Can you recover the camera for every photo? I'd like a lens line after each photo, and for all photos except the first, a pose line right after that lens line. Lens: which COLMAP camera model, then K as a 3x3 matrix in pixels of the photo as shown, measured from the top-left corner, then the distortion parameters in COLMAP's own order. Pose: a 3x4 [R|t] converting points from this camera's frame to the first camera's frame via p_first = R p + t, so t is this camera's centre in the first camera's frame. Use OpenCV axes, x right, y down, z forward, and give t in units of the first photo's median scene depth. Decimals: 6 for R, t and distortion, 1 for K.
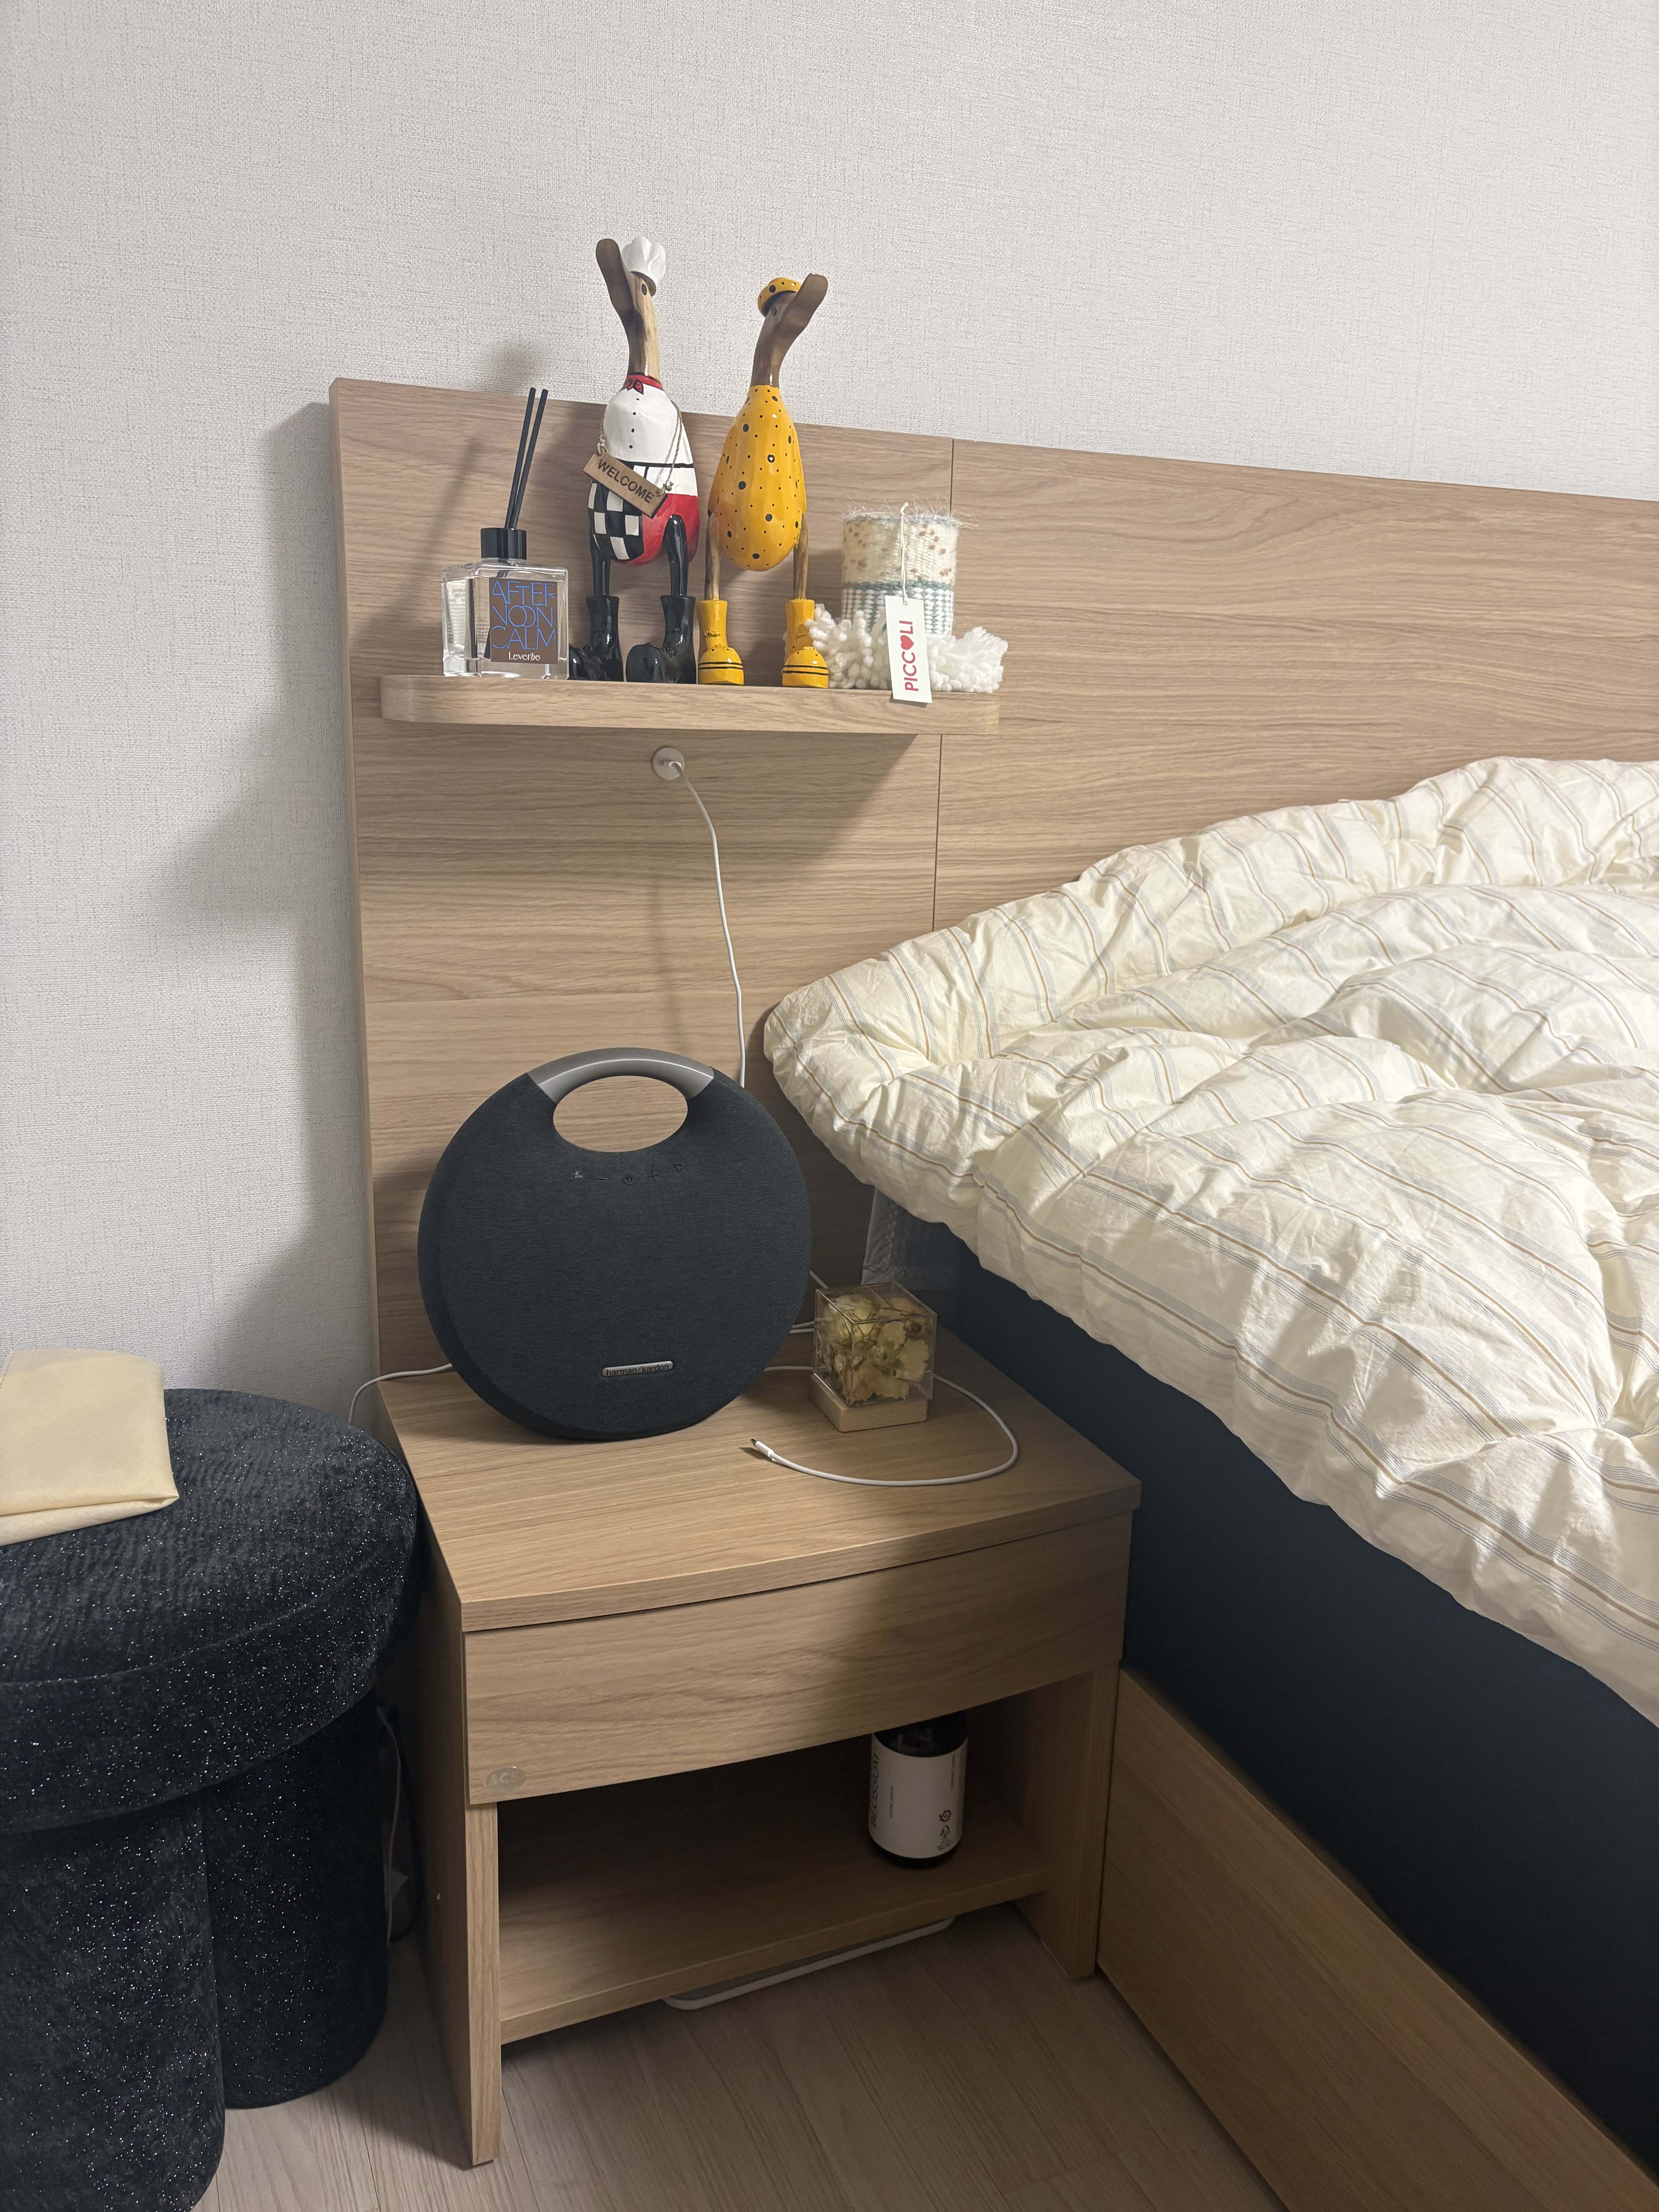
lens RADIAL K [[1638.5, 0, 829.5], [0, 1638.5, 1106.0], [0, 0, 1]] dist [0.077392, -0.113468]
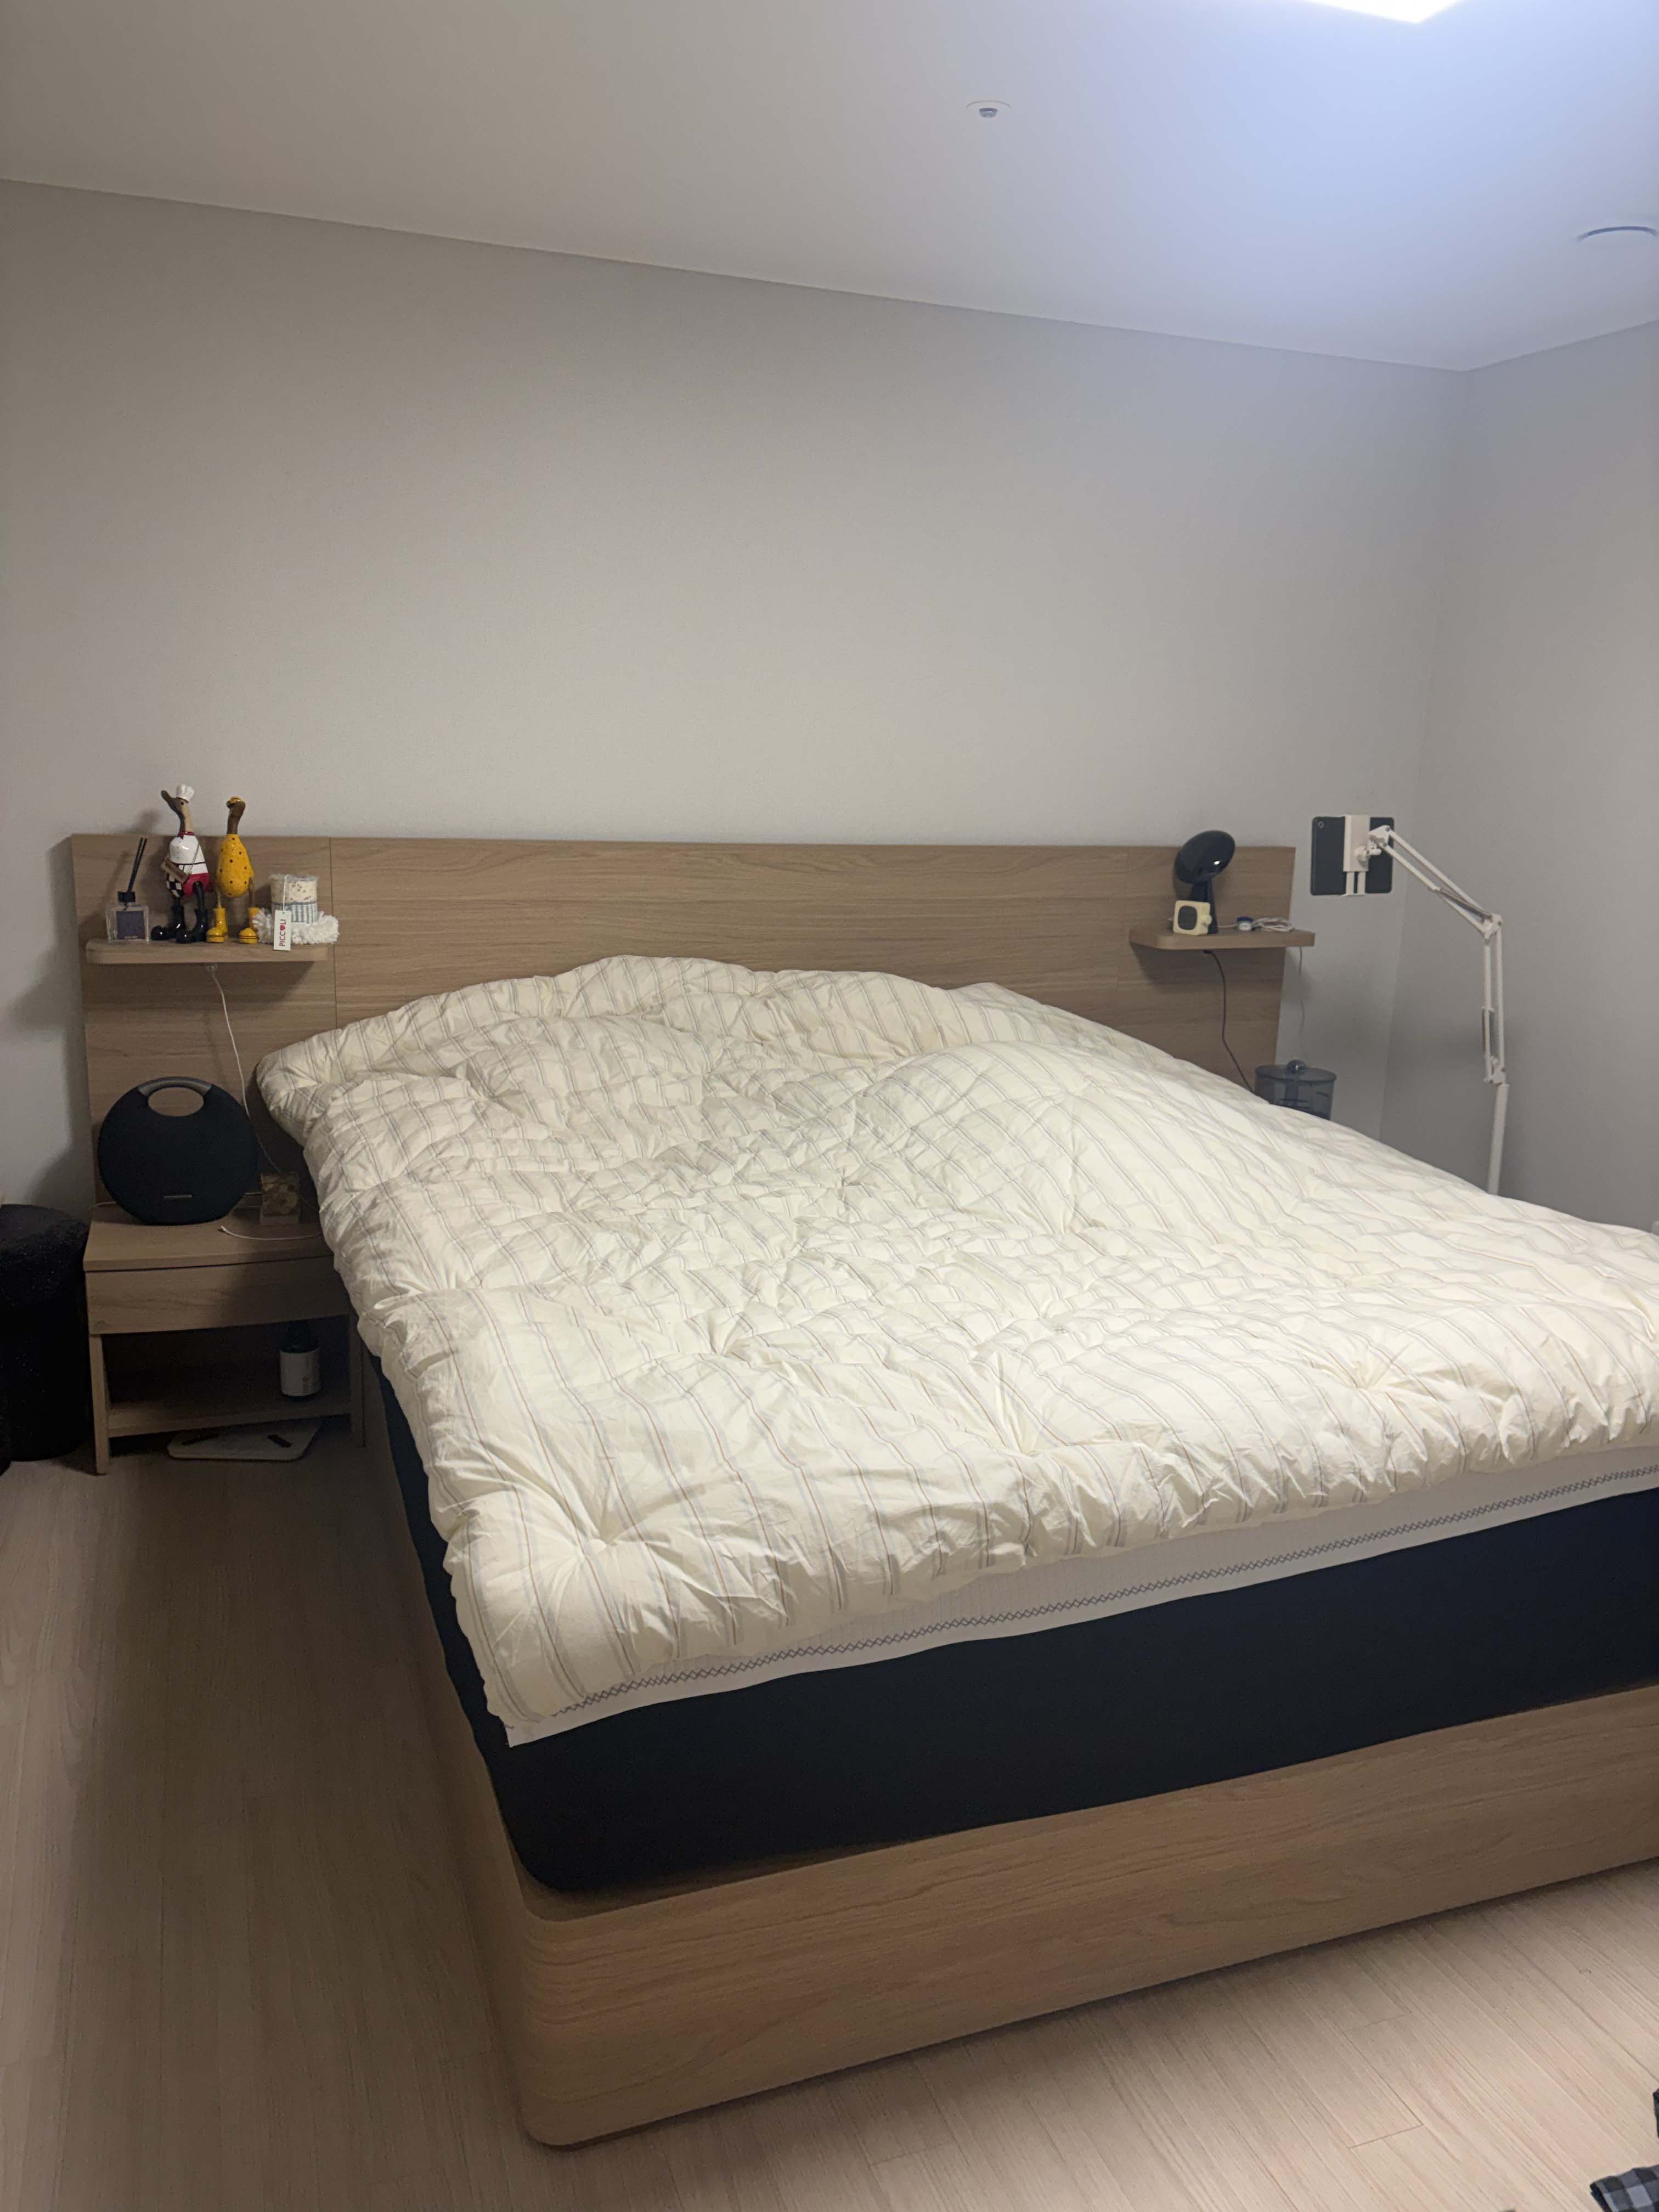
lens RADIAL K [[1595.5, 0, 829.5], [0, 1595.5, 1106.0], [0, 0, 1]] dist [0.001578, -0.000046]
pose [[0.999392, 0.020573, -0.028165, 0.983062], [-0.021073, 0.999624, -0.017567, 0.034869], [0.027793, 0.018150, 0.999449, -1.516395]]
